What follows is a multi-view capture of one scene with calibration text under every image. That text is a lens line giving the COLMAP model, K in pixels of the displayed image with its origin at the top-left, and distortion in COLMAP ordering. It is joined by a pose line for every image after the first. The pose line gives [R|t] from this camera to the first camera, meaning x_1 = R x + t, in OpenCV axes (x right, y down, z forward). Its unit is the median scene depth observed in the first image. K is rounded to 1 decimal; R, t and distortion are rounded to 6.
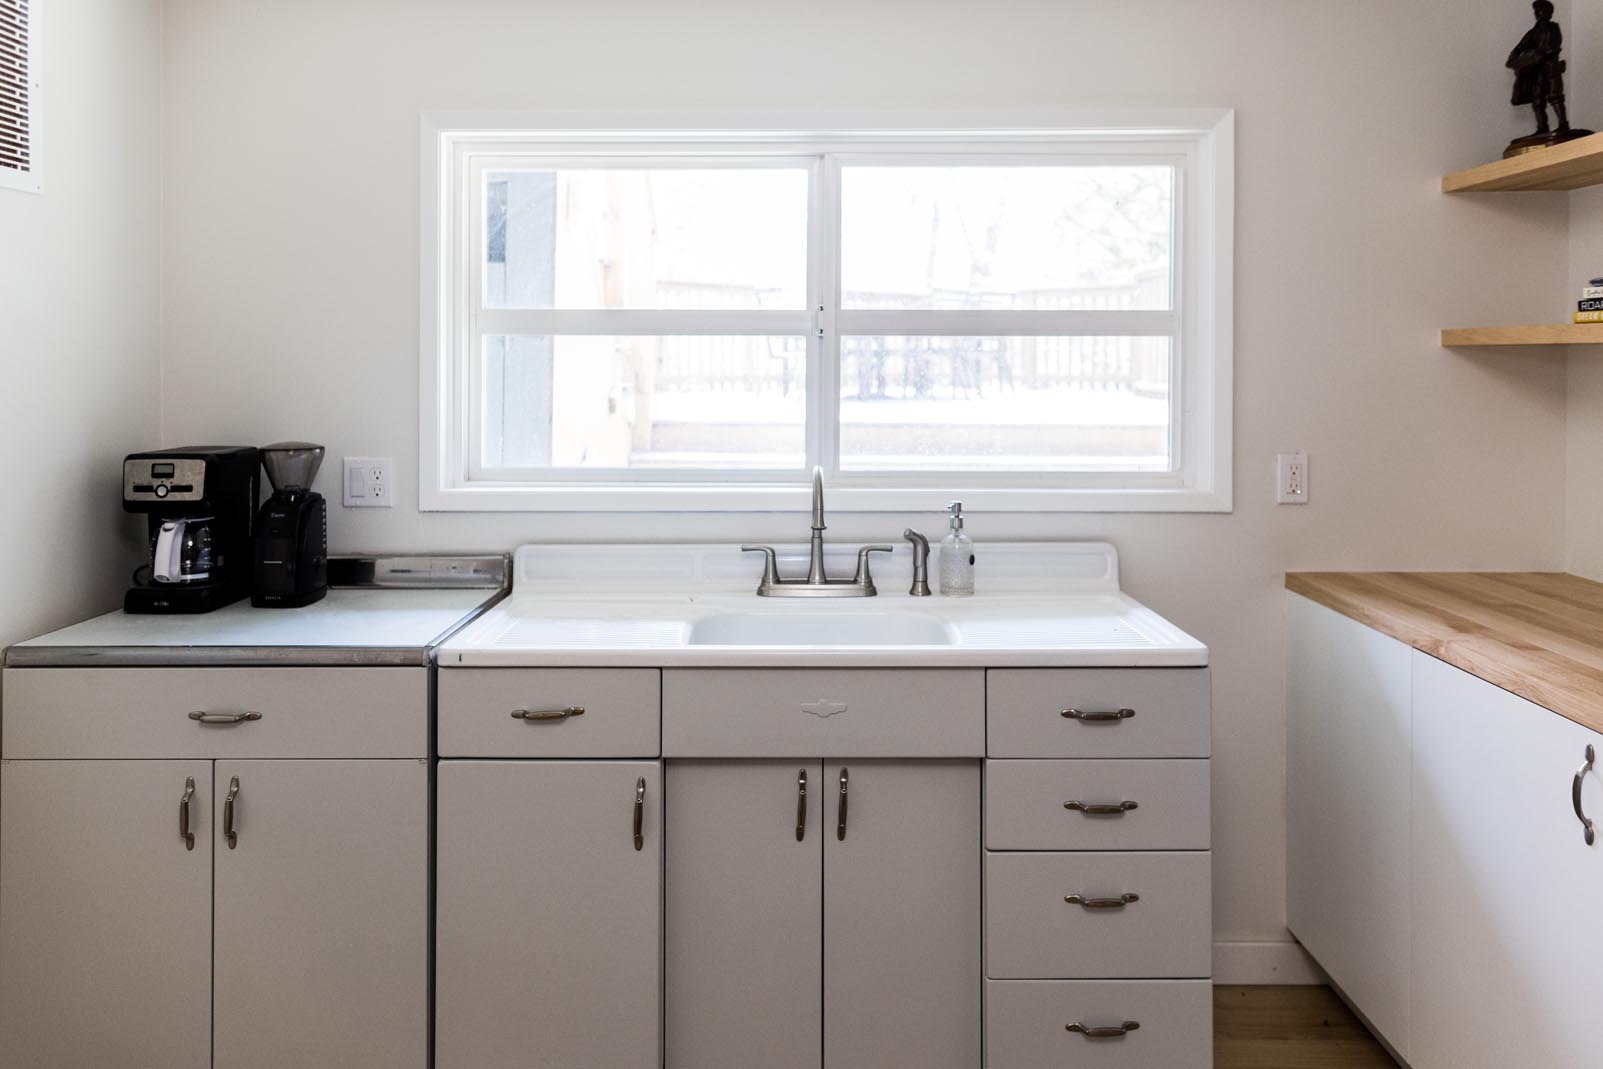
lens RADIAL K [[2466.2, 0, 598.8], [0, 2466.2, 534.2], [0, 0, 1]] dist [0.029792, 0.030962]
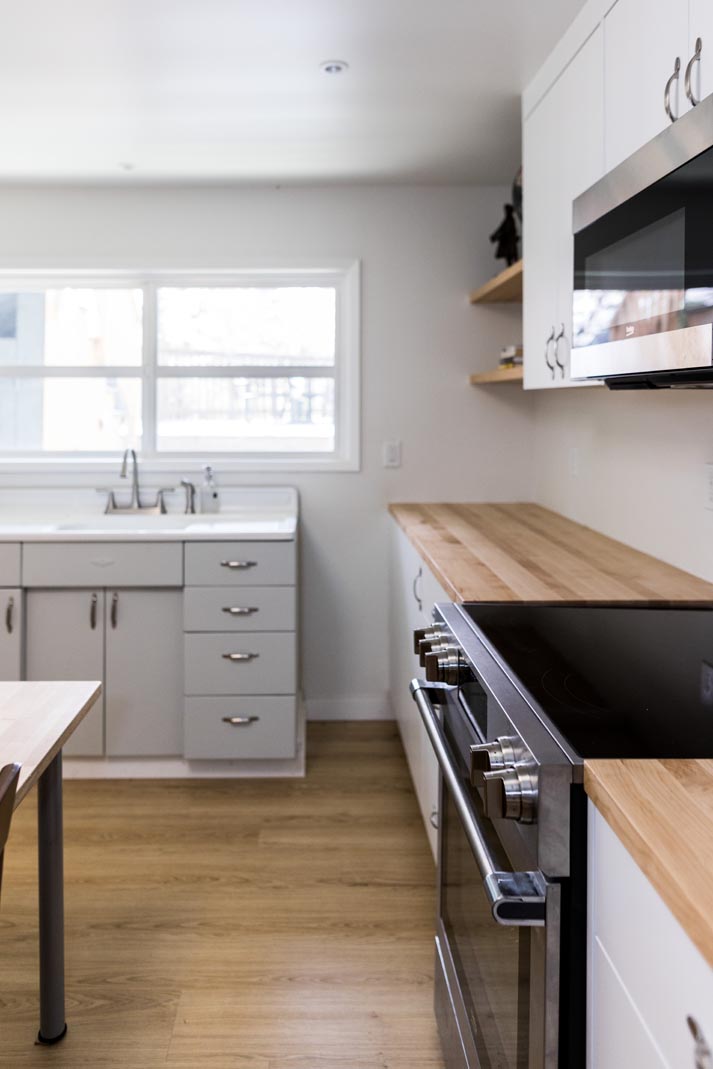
lens RADIAL K [[1810.7, 0, 294.7], [0, 1810.7, 587.9], [0, 0, 1]] dist [0.018403, -0.047575]
pose [[0.999763, -0.005111, 0.021160, 0.180770], [0.004524, 0.999607, 0.027679, 0.042941], [-0.021294, -0.027577, 0.999393, -0.402263]]
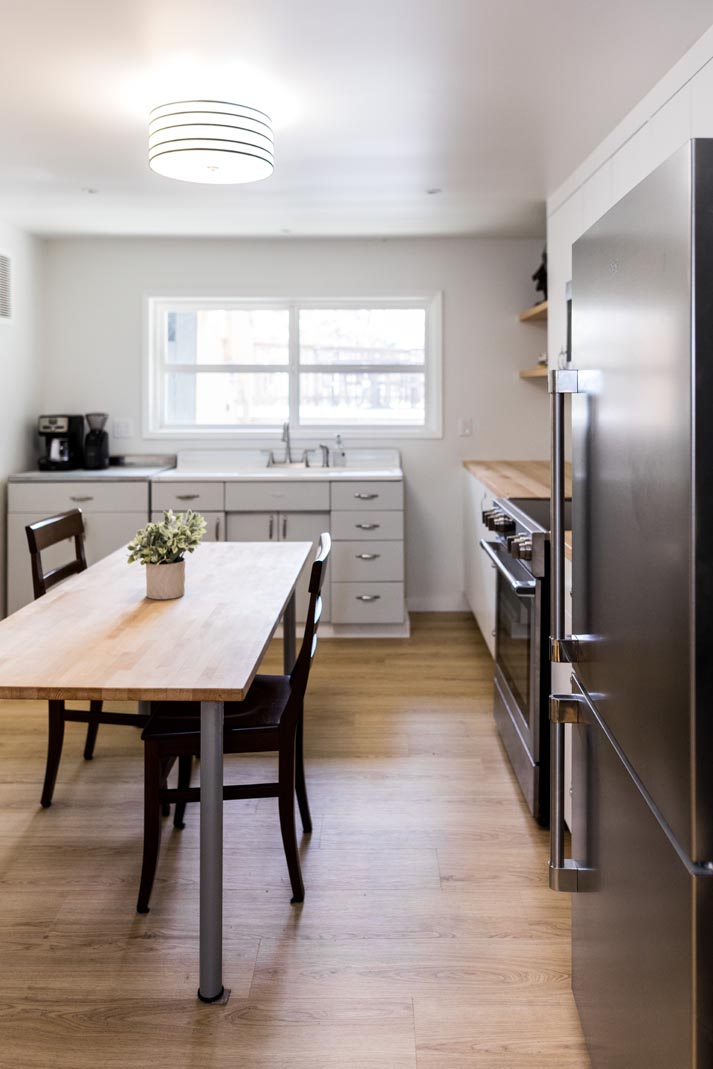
lens RADIAL K [[2299.1, 0, 403.0], [0, 2299.1, 536.7], [0, 0, 1]] dist [0.064344, 0.229469]
pose [[0.998472, -0.006101, 0.054927, 0.074820], [0.006665, 0.999927, -0.010096, 0.127583], [-0.054861, 0.010446, 0.998439, -1.561505]]
